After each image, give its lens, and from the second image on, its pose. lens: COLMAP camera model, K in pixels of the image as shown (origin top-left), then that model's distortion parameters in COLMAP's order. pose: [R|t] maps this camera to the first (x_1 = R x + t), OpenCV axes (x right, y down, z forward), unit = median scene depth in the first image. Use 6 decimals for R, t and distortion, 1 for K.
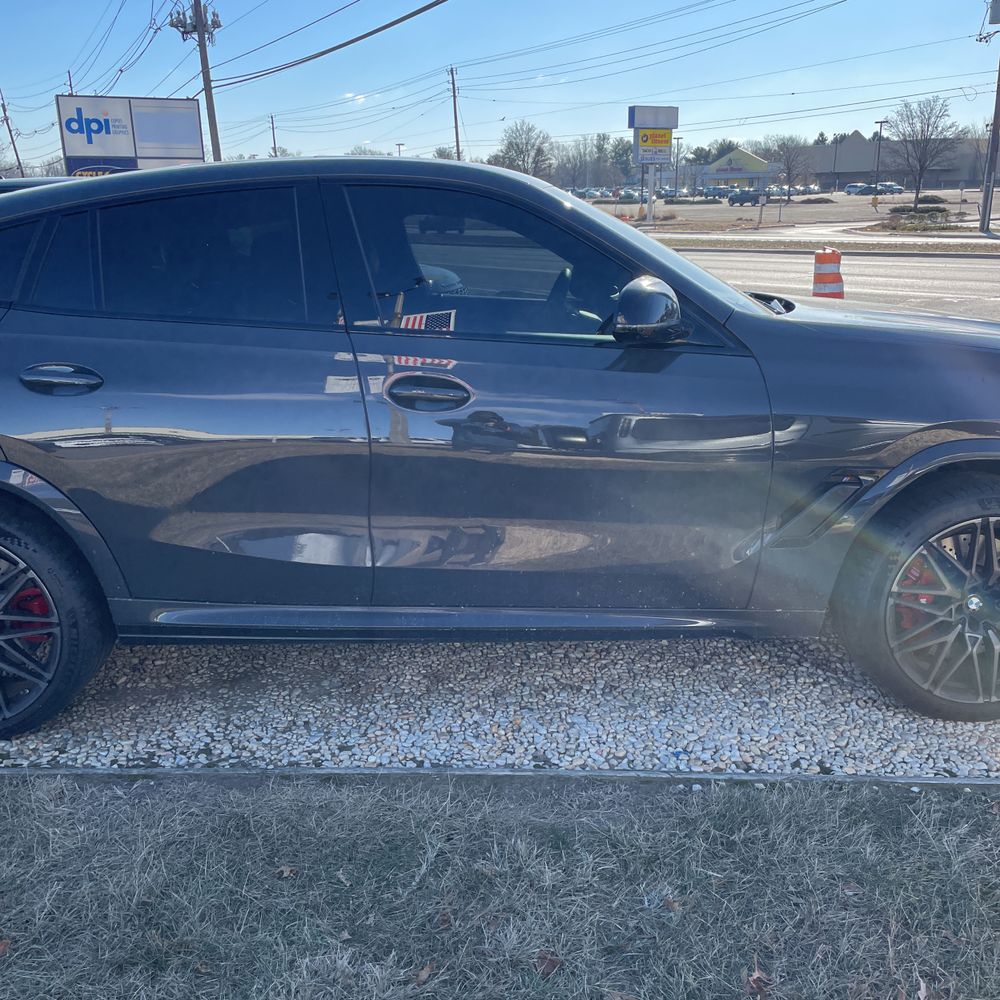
lens RADIAL K [[1003.0, 0, 508.7], [0, 1003.0, 510.5], [0, 0, 1]] dist [0.091126, -0.121028]
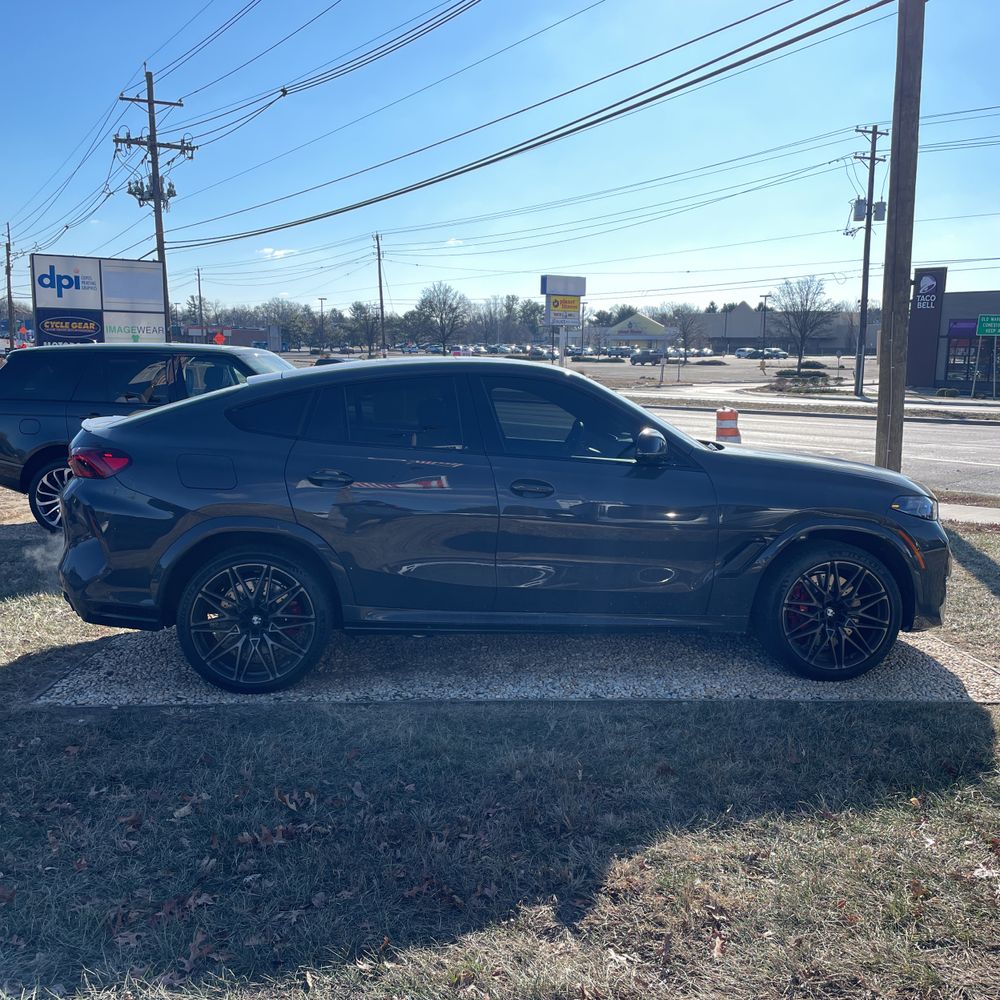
lens RADIAL K [[1014.8, 0, 512.7], [0, 1014.8, 496.6], [0, 0, 1]] dist [0.122877, -0.197978]
pose [[0.995175, 0.014694, 0.097007, -0.022945], [0.000653, 0.987708, -0.156310, 0.014489], [-0.098111, 0.155619, 0.982933, -0.062580]]
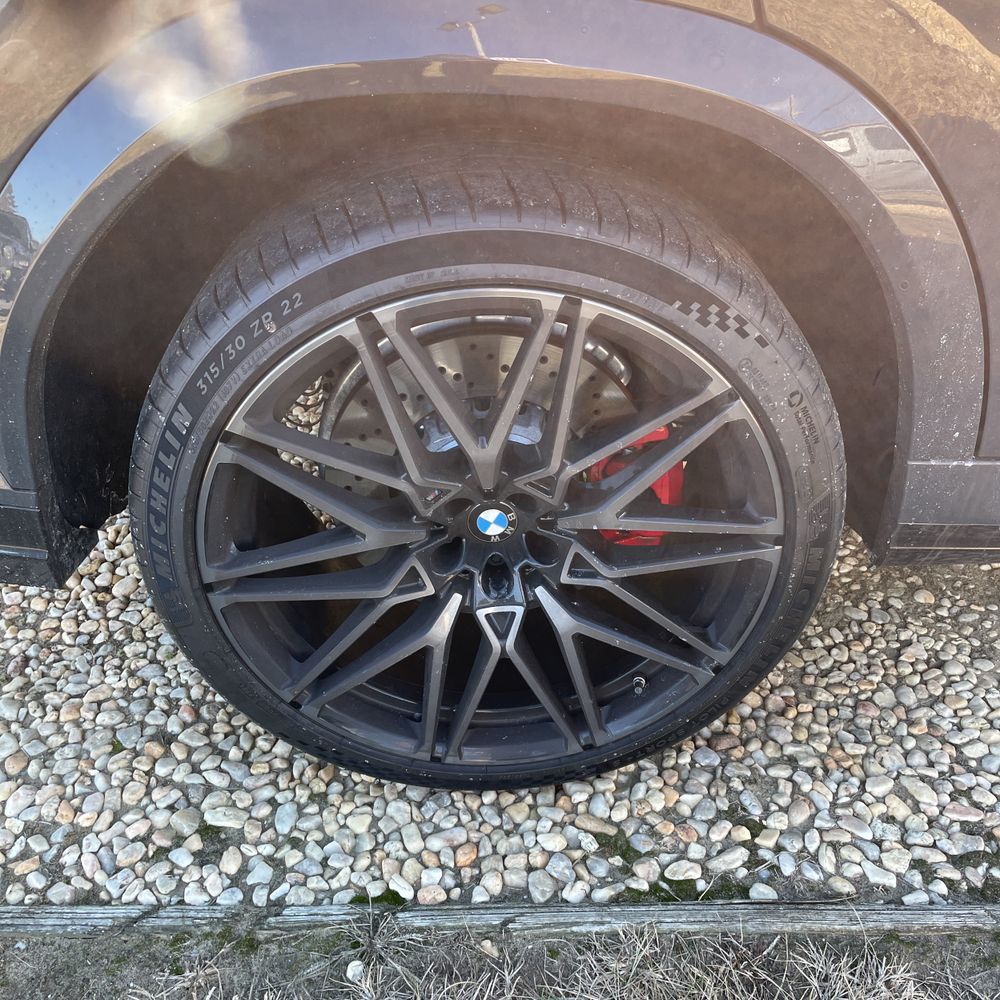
lens RADIAL K [[1003.0, 0, 508.7], [0, 1003.0, 510.5], [0, 0, 1]] dist [0.091126, -0.121028]
pose [[0.999123, -0.030757, 0.028424, -0.044942], [0.019395, 0.941352, 0.336869, -0.001516], [-0.037118, -0.336022, 0.941122, 0.055323]]
